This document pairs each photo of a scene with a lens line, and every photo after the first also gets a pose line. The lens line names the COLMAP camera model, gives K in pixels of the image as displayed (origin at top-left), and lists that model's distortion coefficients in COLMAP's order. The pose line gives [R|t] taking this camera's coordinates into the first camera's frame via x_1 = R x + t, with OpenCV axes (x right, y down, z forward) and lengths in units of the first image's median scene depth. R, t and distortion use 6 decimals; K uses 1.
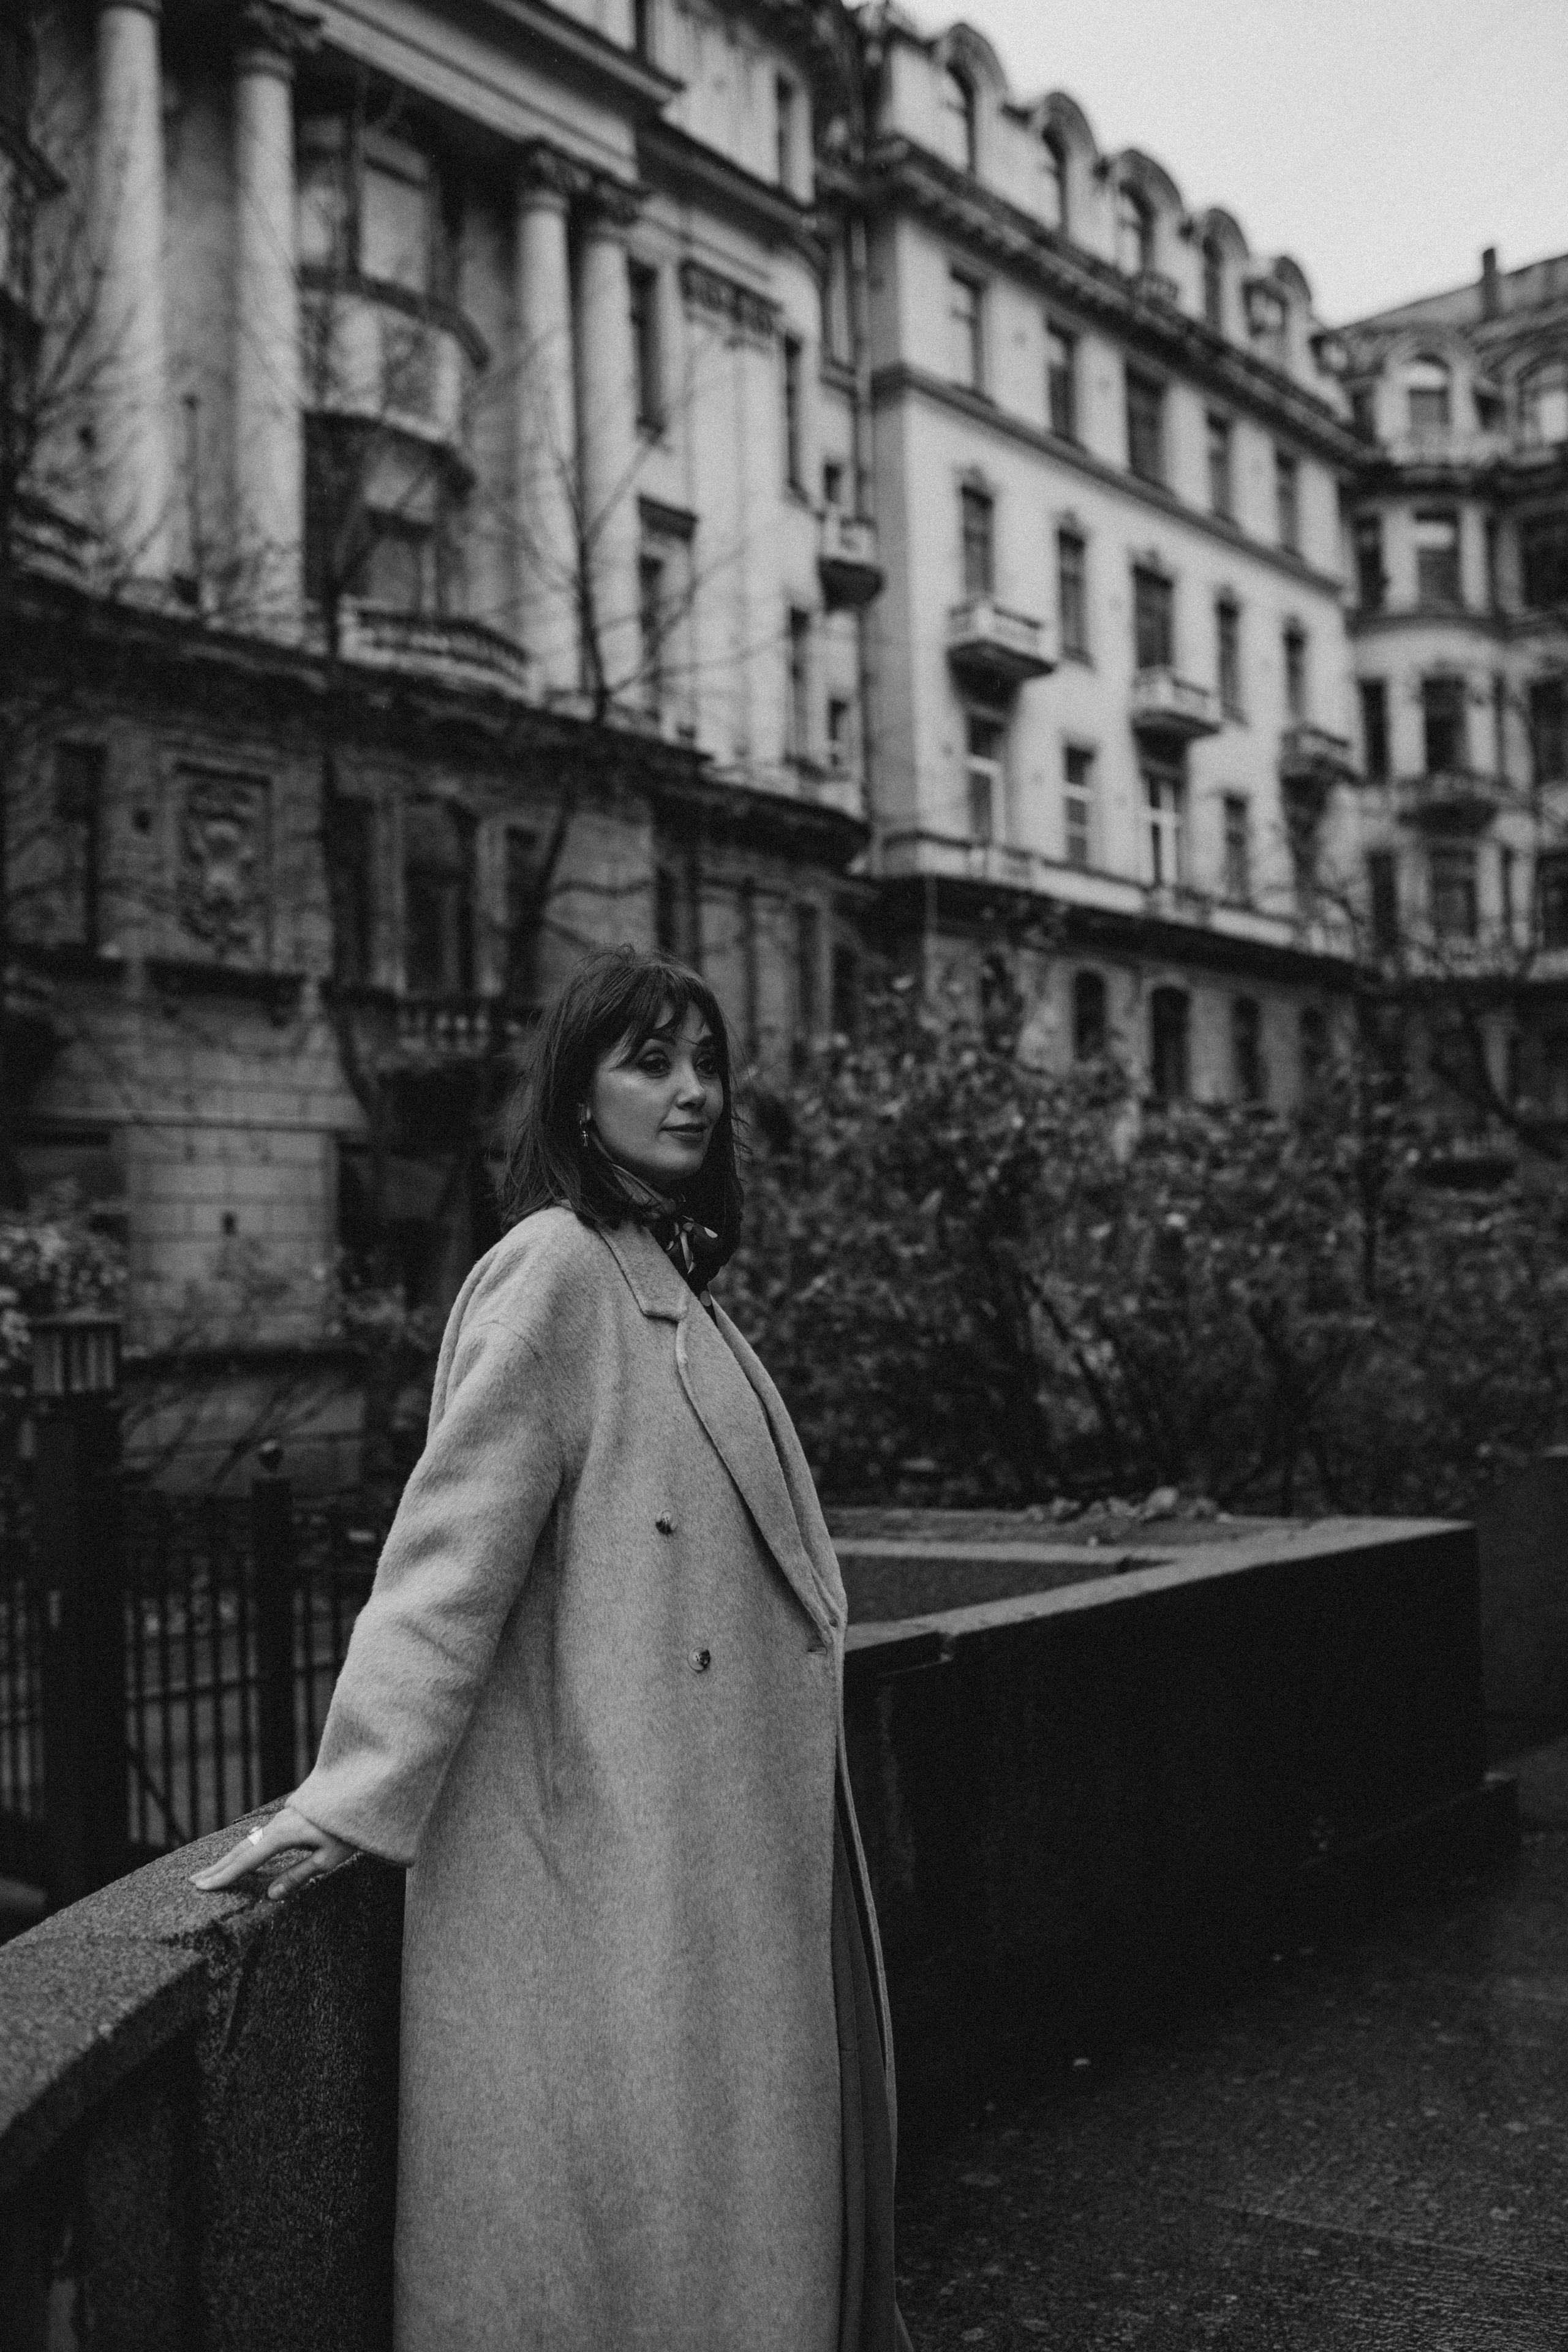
lens RADIAL K [[2250.4, 0, 779.7], [0, 2250.4, 1169.8], [0, 0, 1]] dist [-0.061642, 0.085298]
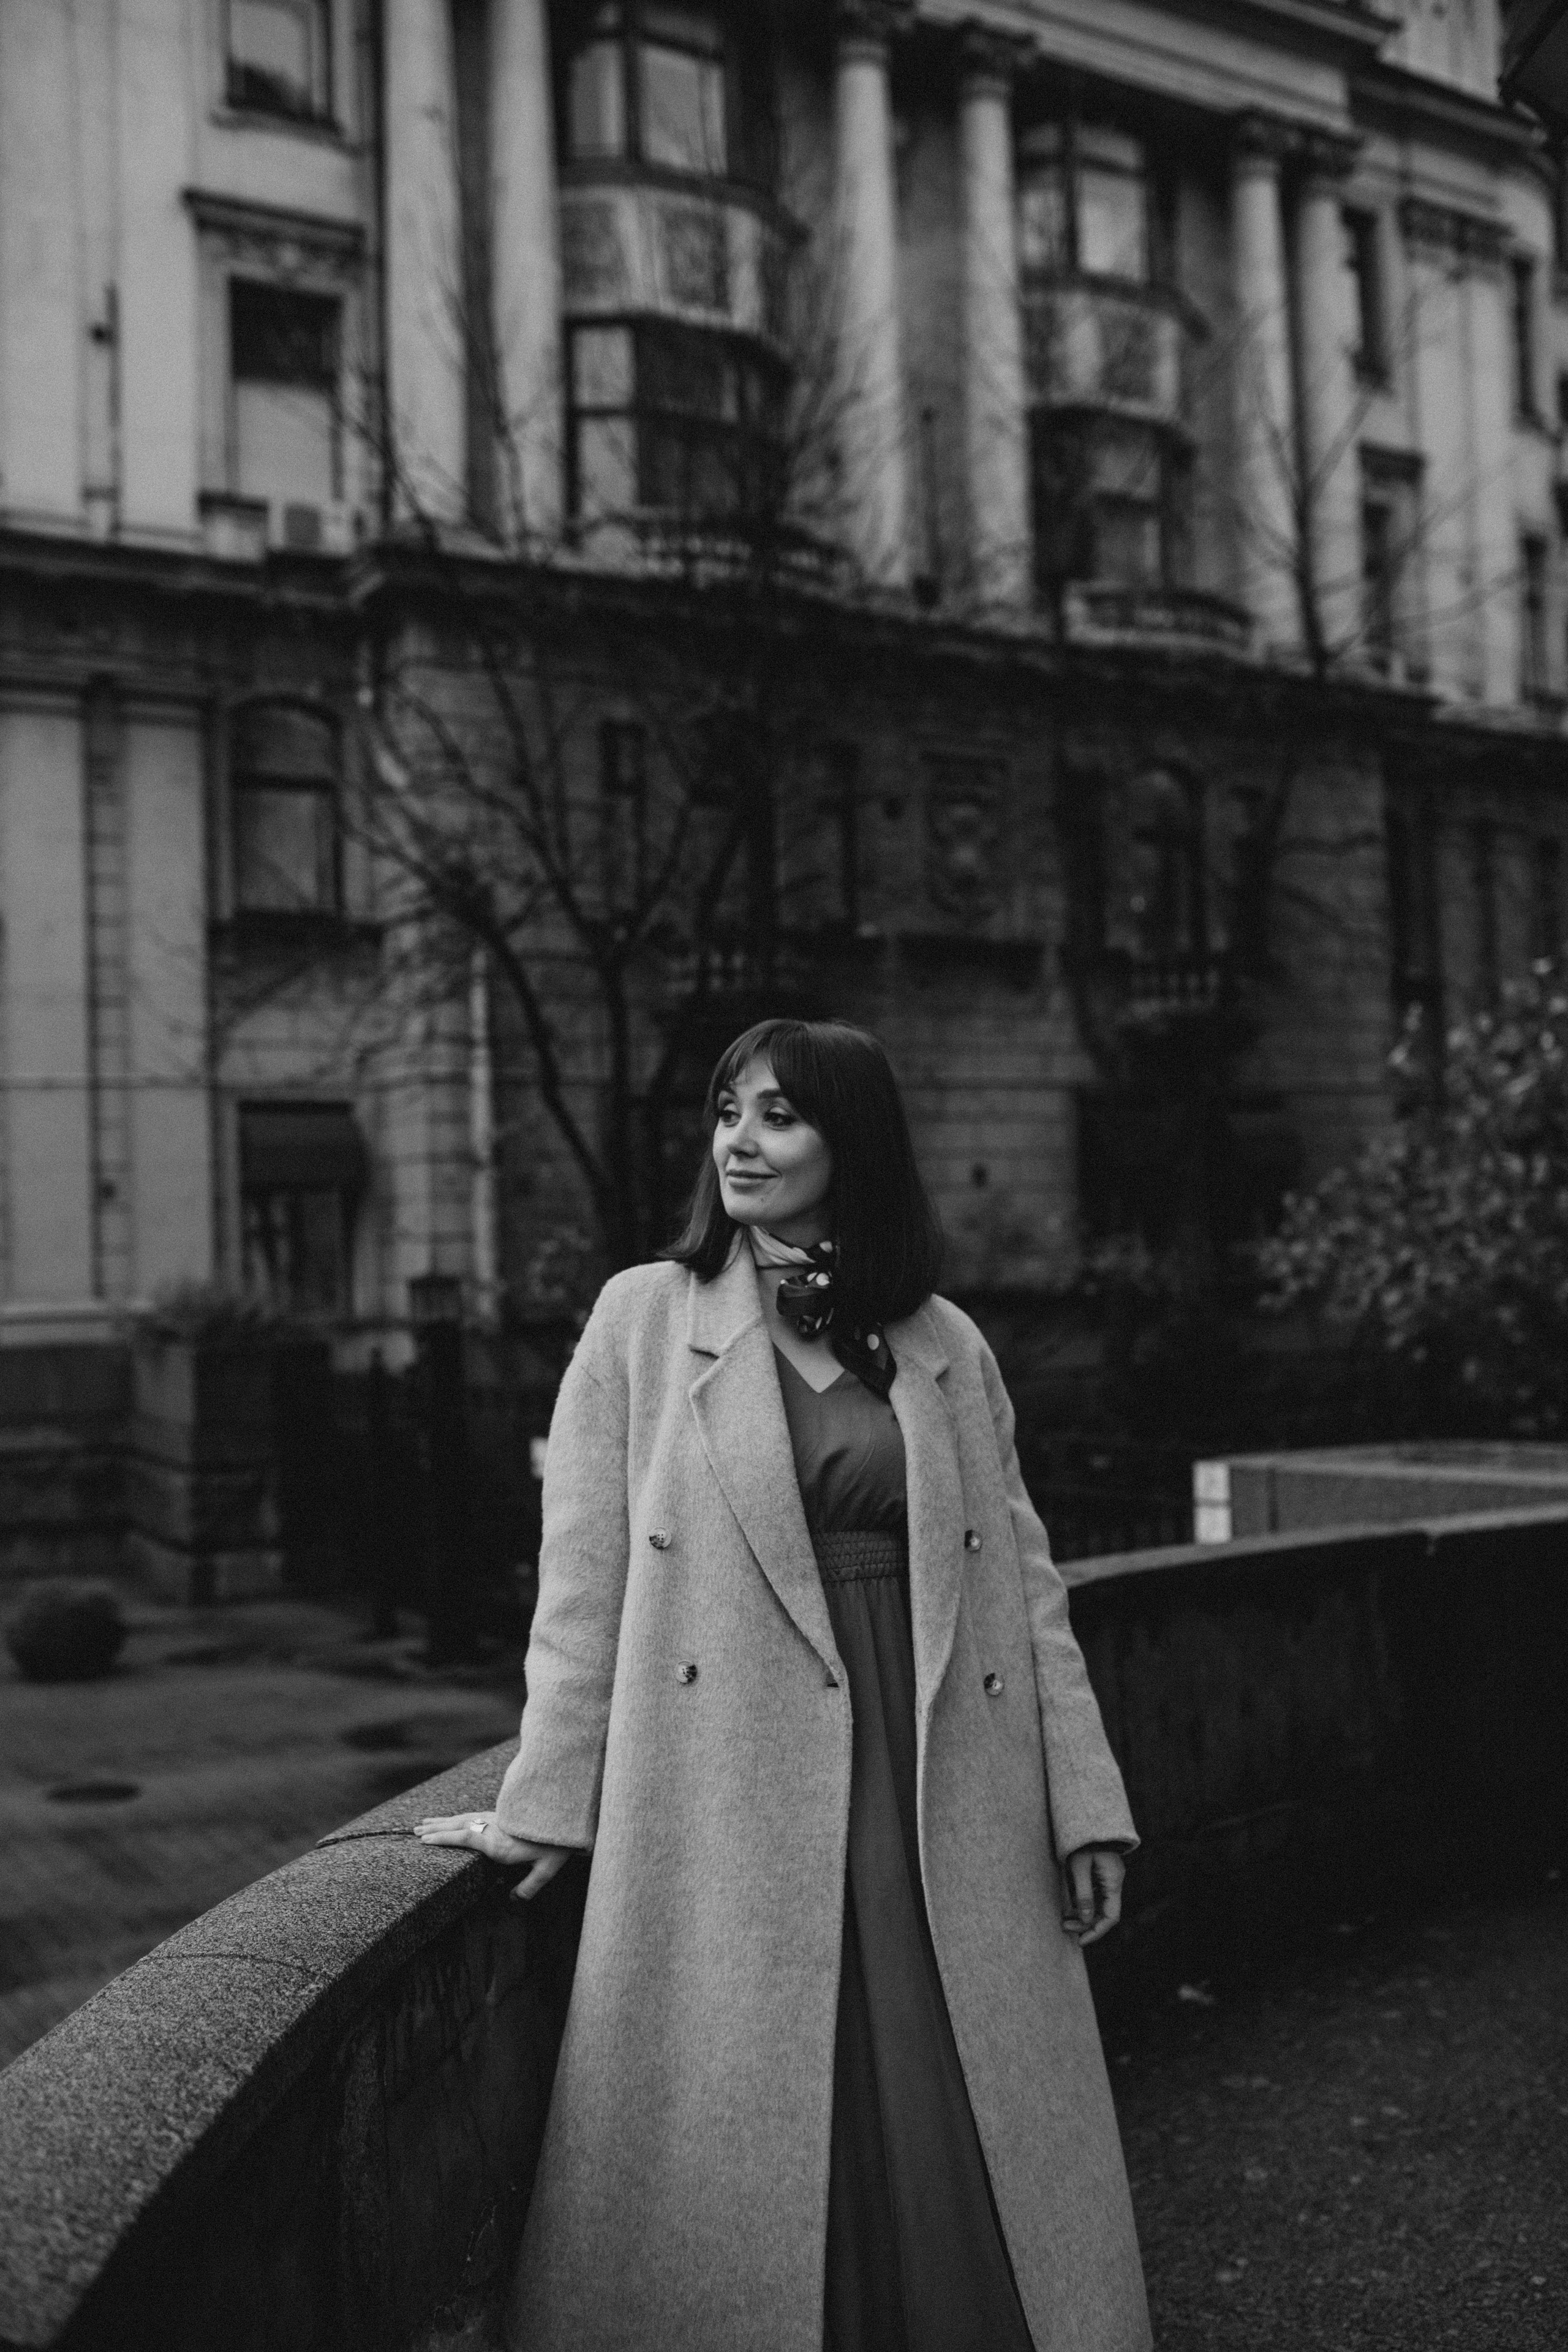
lens RADIAL K [[2267.0, 0, 790.9], [0, 2267.0, 1176.2], [0, 0, 1]] dist [-0.058600, 0.090405]
pose [[0.944345, -0.013682, -0.328671, 0.023647], [0.024254, 0.999311, 0.028086, -0.007116], [0.328061, -0.034495, 0.944027, -0.053549]]
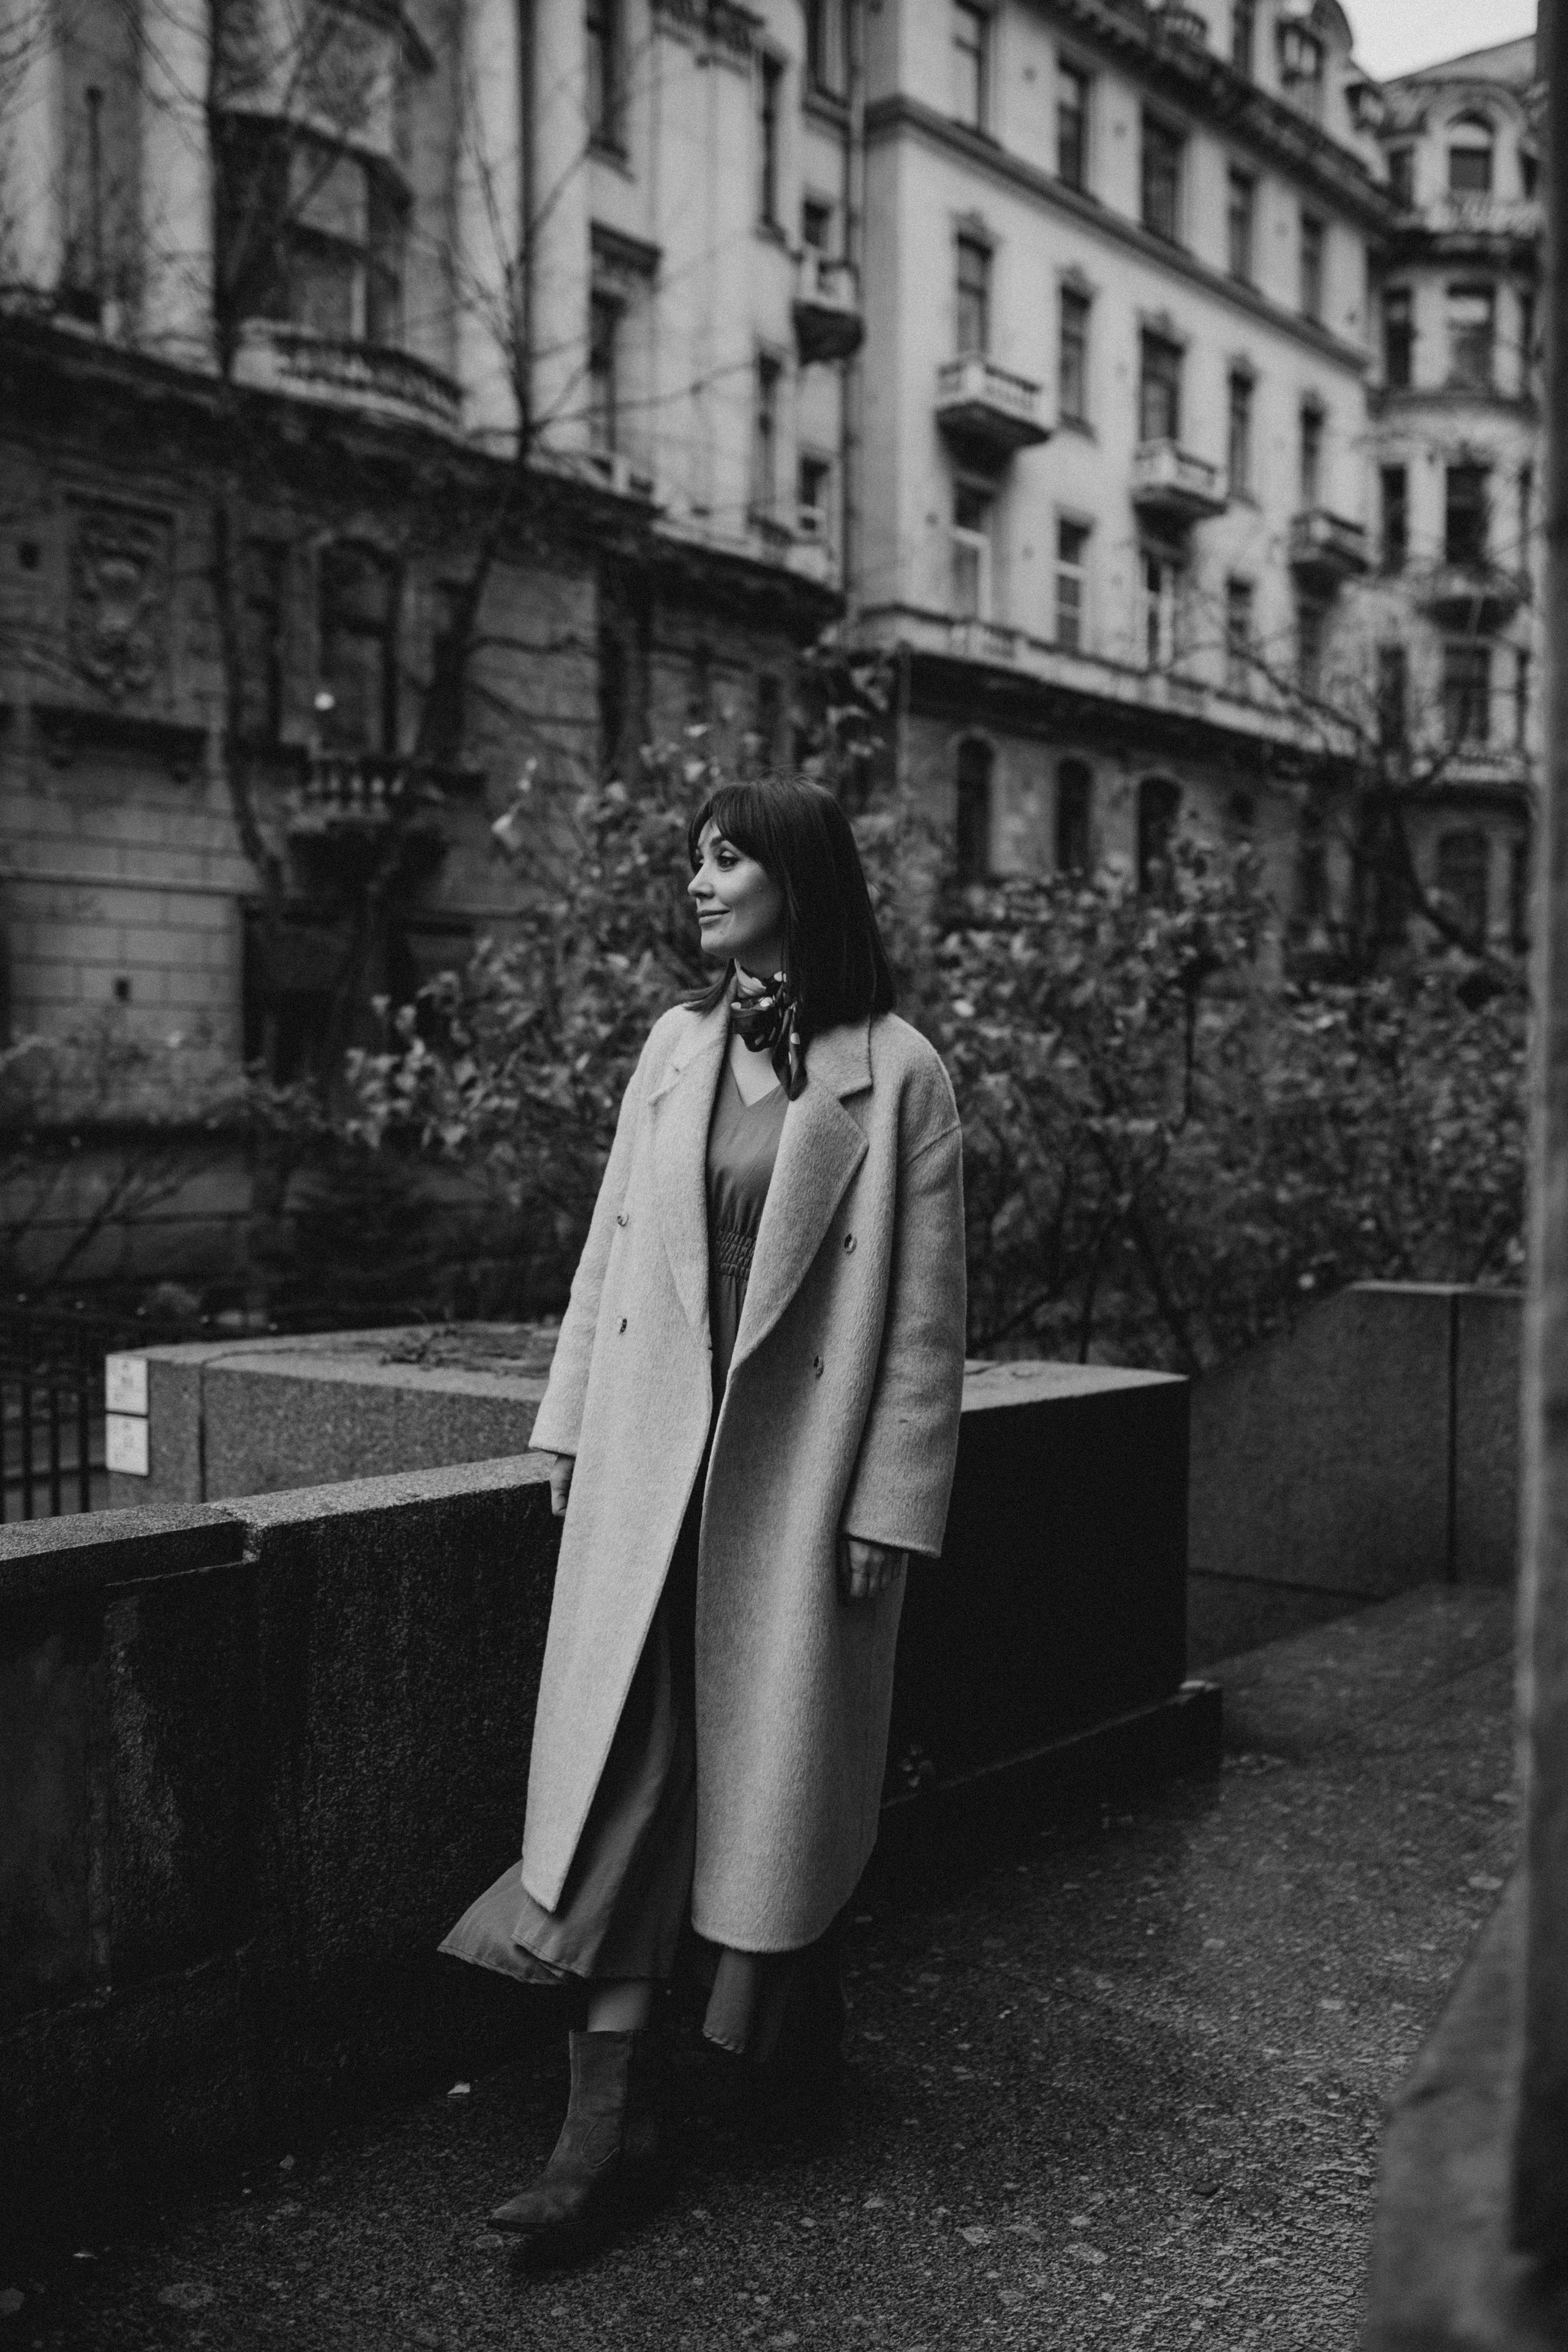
lens RADIAL K [[2239.6, 0, 786.7], [0, 2239.6, 1175.3], [0, 0, 1]] dist [-0.069917, 0.101166]
pose [[0.999410, 0.033830, -0.005944, 0.037189], [-0.033119, 0.994984, 0.094397, 0.003238], [0.009108, -0.094145, 0.995517, 0.045093]]
